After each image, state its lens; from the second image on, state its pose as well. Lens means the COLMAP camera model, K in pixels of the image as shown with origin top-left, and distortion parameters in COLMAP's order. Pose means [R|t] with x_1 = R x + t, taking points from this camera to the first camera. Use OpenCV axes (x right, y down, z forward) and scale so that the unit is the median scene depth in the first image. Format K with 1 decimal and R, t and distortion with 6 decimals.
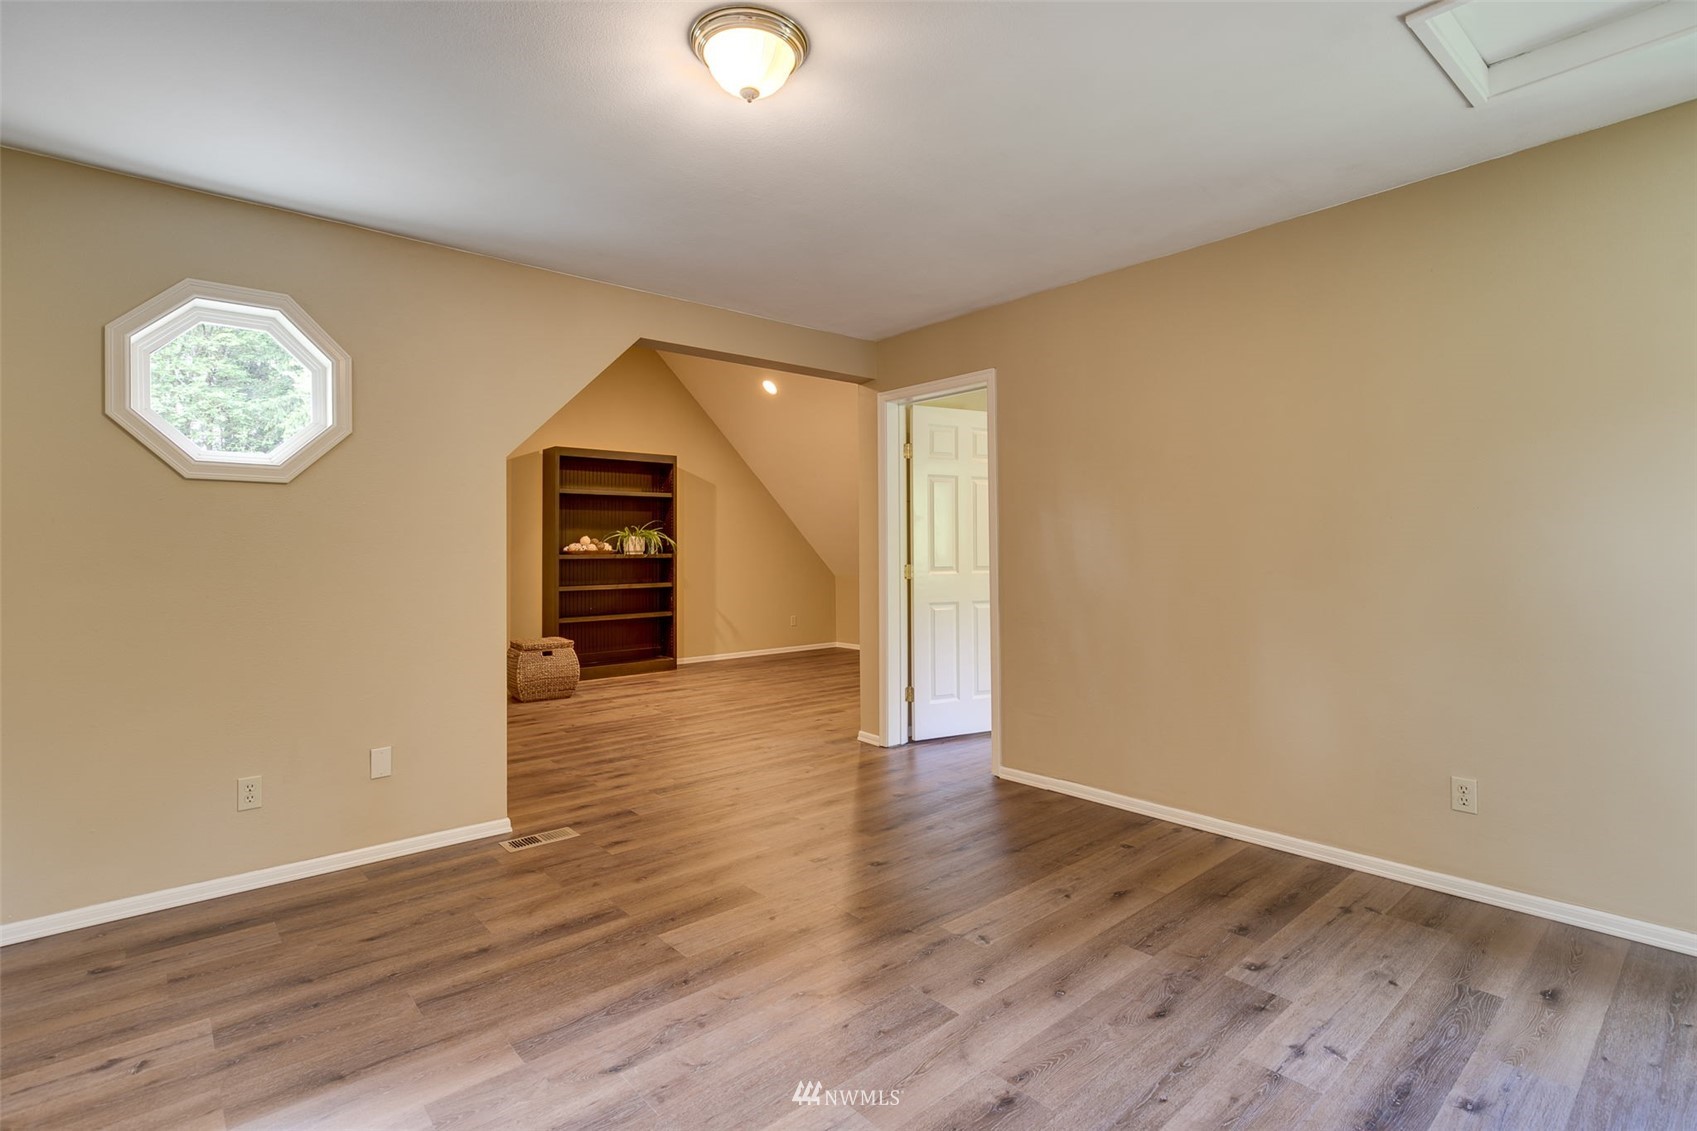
lens RADIAL K [[797.5, 0, 824.8], [0, 797.5, 531.1], [0, 0, 1]] dist [-0.001180, 0.000210]
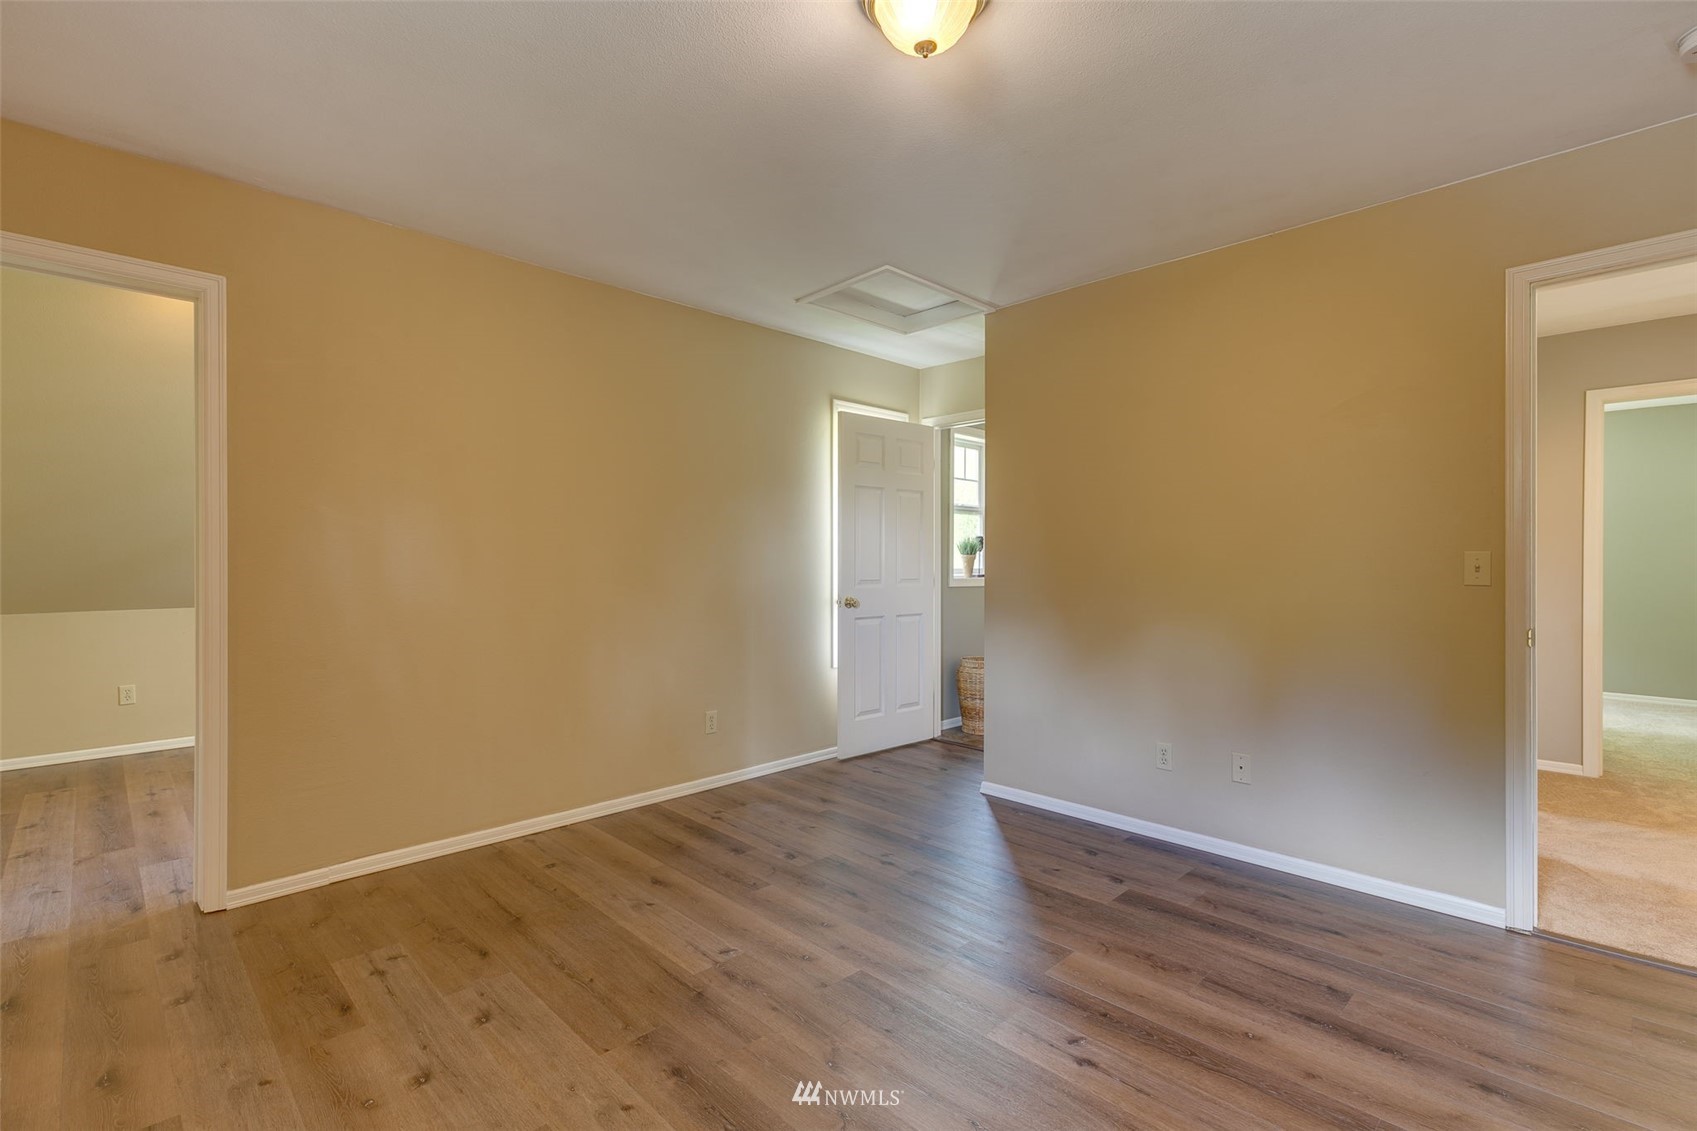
lens RADIAL K [[766.1, 0, 848.5], [0, 766.1, 565.5], [0, 0, 1]] dist [-0.001210, -0.000352]
pose [[-0.071081, -0.002215, 0.997468, -0.712147], [-0.025566, 0.999673, 0.000398, 0.013665], [-0.997143, -0.025473, -0.071115, 0.841131]]
